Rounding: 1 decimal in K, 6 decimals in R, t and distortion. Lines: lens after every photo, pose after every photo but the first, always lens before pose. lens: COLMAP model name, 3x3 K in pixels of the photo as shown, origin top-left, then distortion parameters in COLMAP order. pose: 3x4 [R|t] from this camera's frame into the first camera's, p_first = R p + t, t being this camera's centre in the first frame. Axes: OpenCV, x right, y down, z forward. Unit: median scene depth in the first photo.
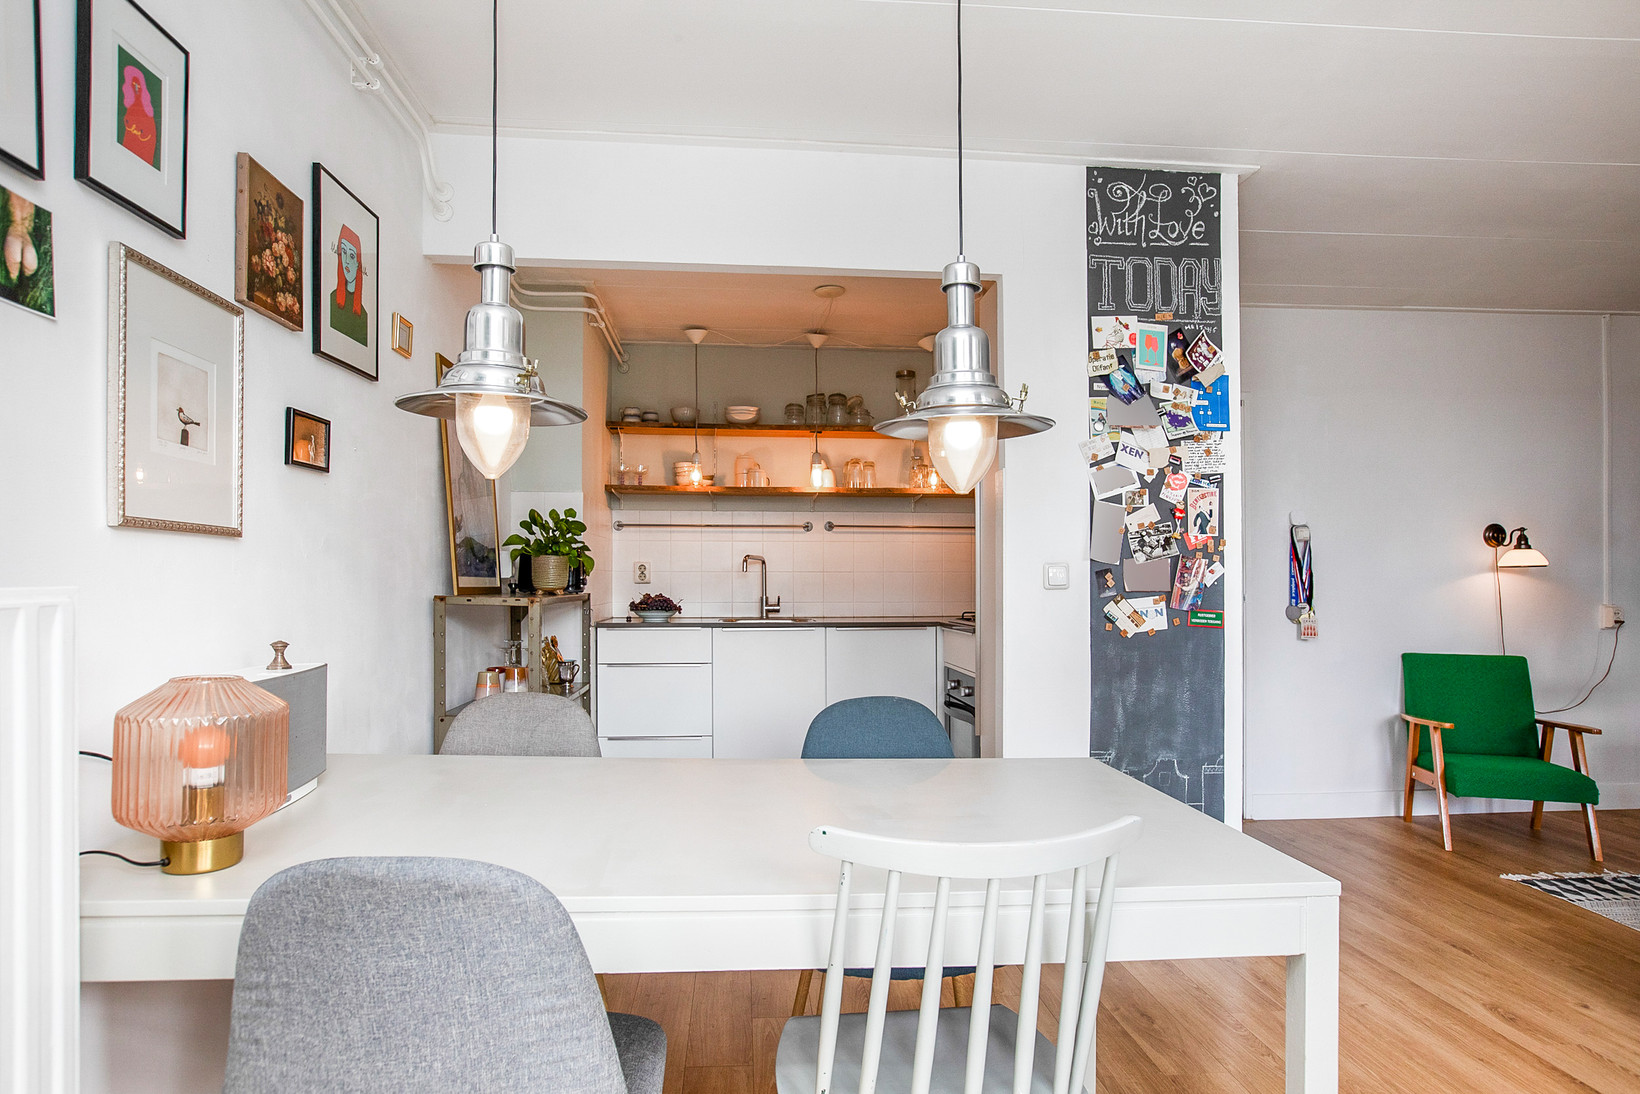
lens RADIAL K [[884.3, 0, 832.3], [0, 884.3, 572.9], [0, 0, 1]] dist [-0.026253, 0.017793]
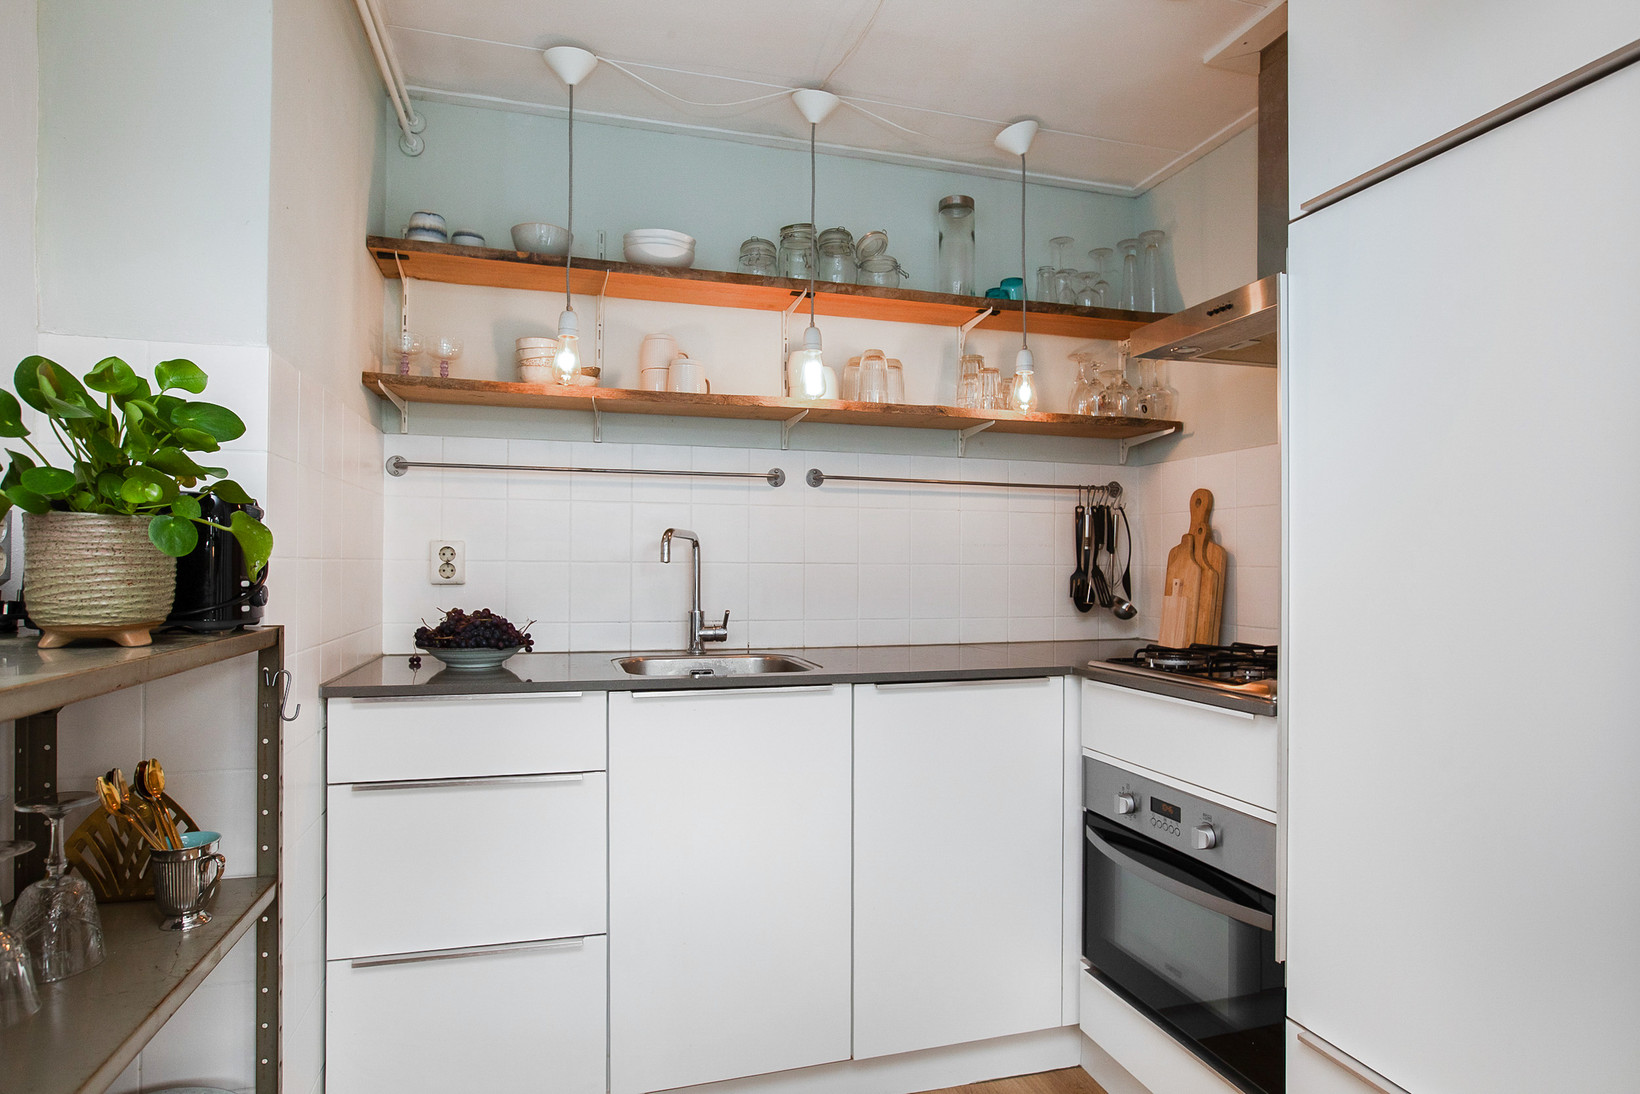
lens RADIAL K [[884.3, 0, 808.1], [0, 884.3, 545.5], [0, 0, 1]] dist [-0.026253, 0.017793]
pose [[0.986099, 0.010500, 0.165825, -0.100499], [-0.009217, 0.999921, -0.008508, -0.007127], [-0.165901, 0.006861, 0.986119, 0.494750]]
